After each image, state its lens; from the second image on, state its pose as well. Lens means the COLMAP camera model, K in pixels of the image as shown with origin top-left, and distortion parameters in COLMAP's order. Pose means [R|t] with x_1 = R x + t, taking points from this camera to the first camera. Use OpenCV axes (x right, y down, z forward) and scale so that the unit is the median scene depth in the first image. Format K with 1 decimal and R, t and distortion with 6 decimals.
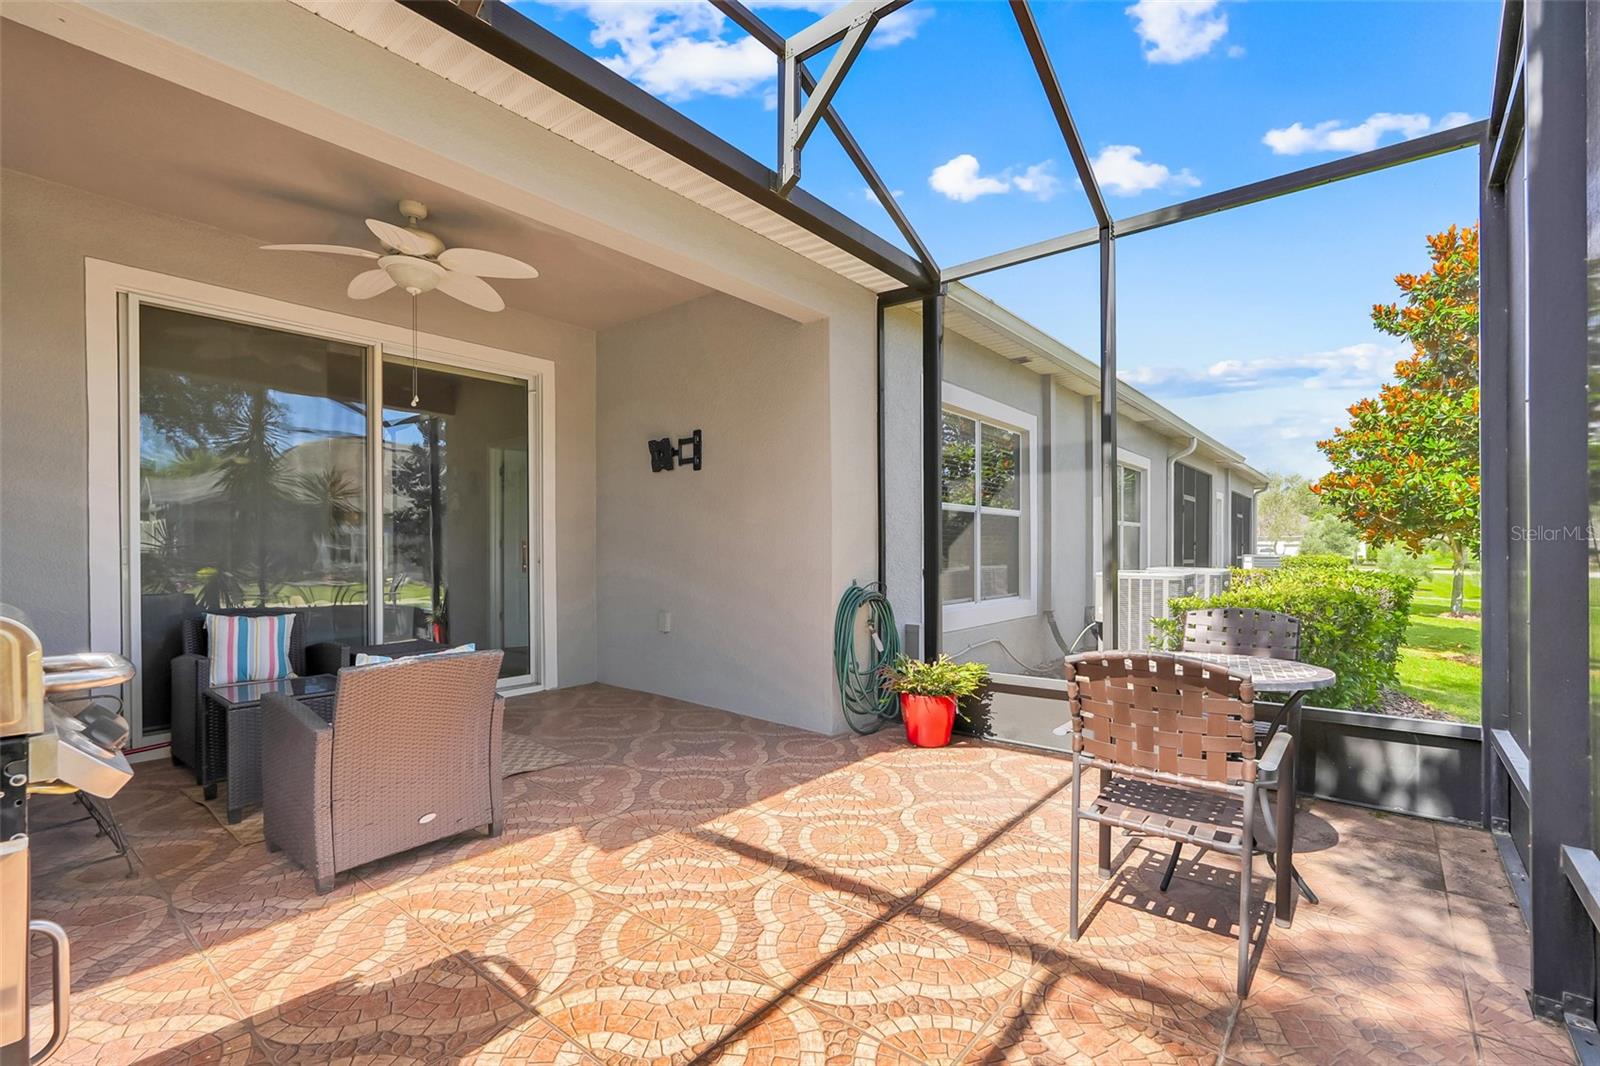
lens RADIAL K [[711.1, 0, 801.6], [0, 711.1, 540.8], [0, 0, 1]] dist [-0.019934, 0.011144]
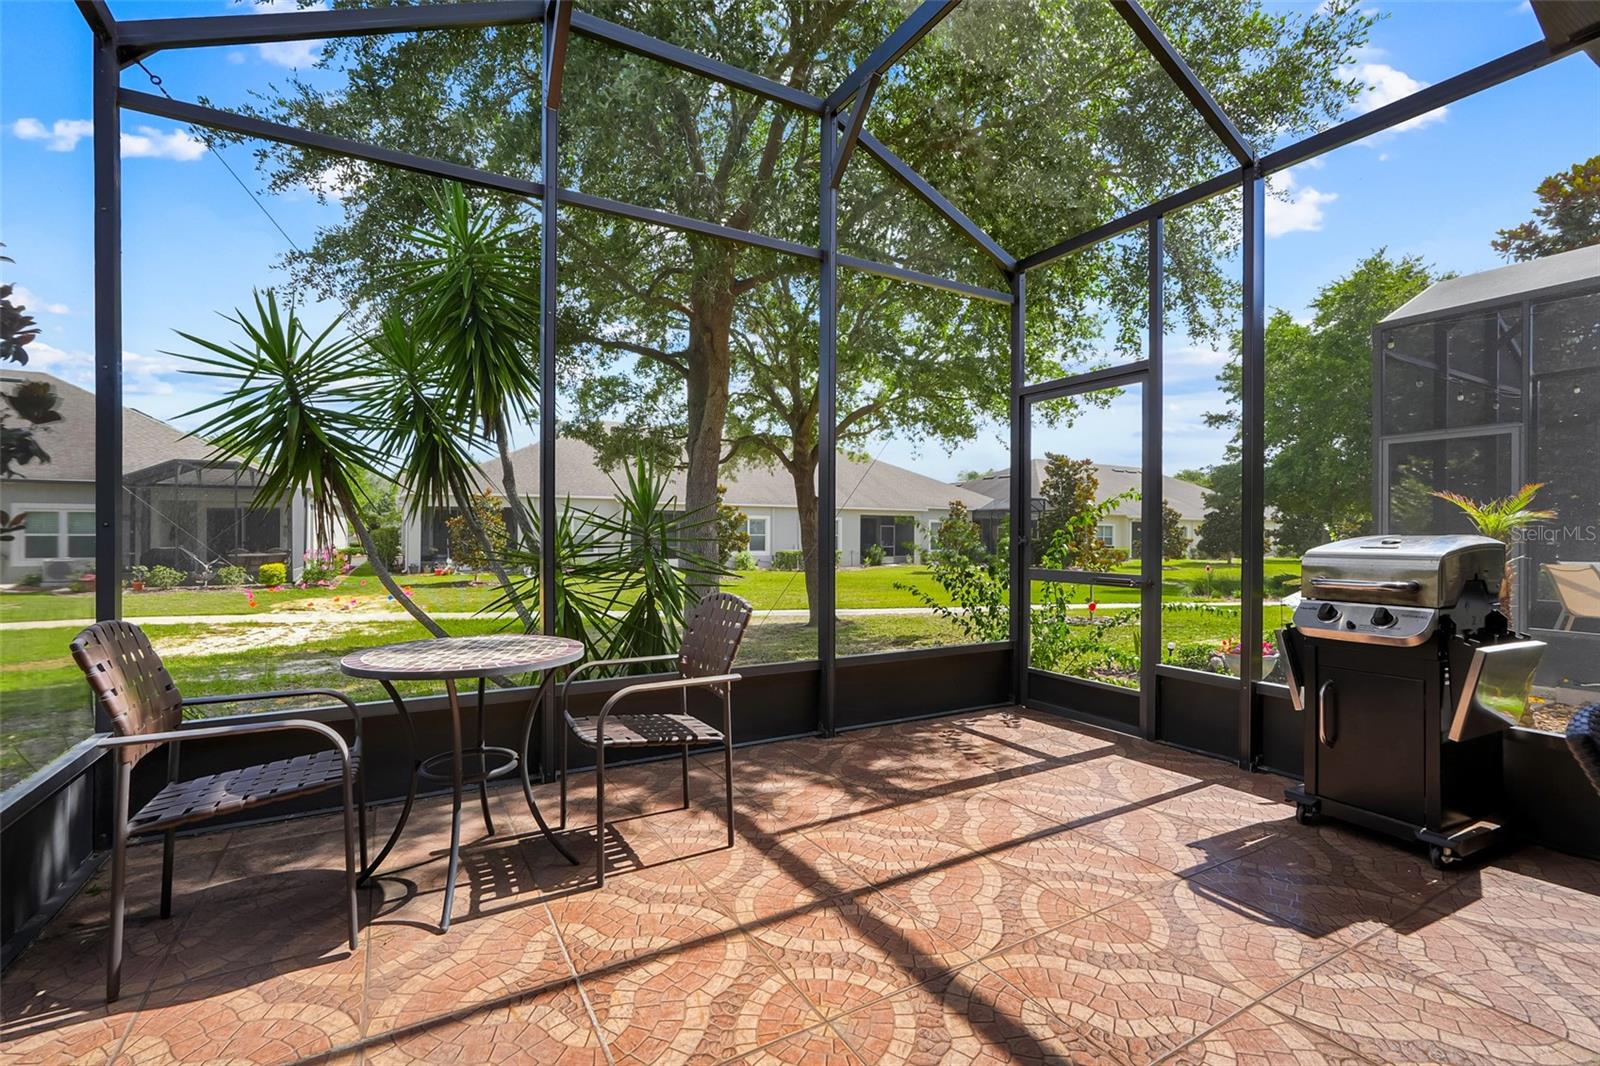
lens RADIAL K [[711.1, 0, 801.6], [0, 711.1, 540.8], [0, 0, 1]] dist [-0.019934, 0.011144]
pose [[-0.933019, -0.005225, 0.359788, -0.152556], [-0.006646, 0.999974, -0.002711, 0.041764], [-0.359765, -0.004920, -0.933030, 1.972285]]
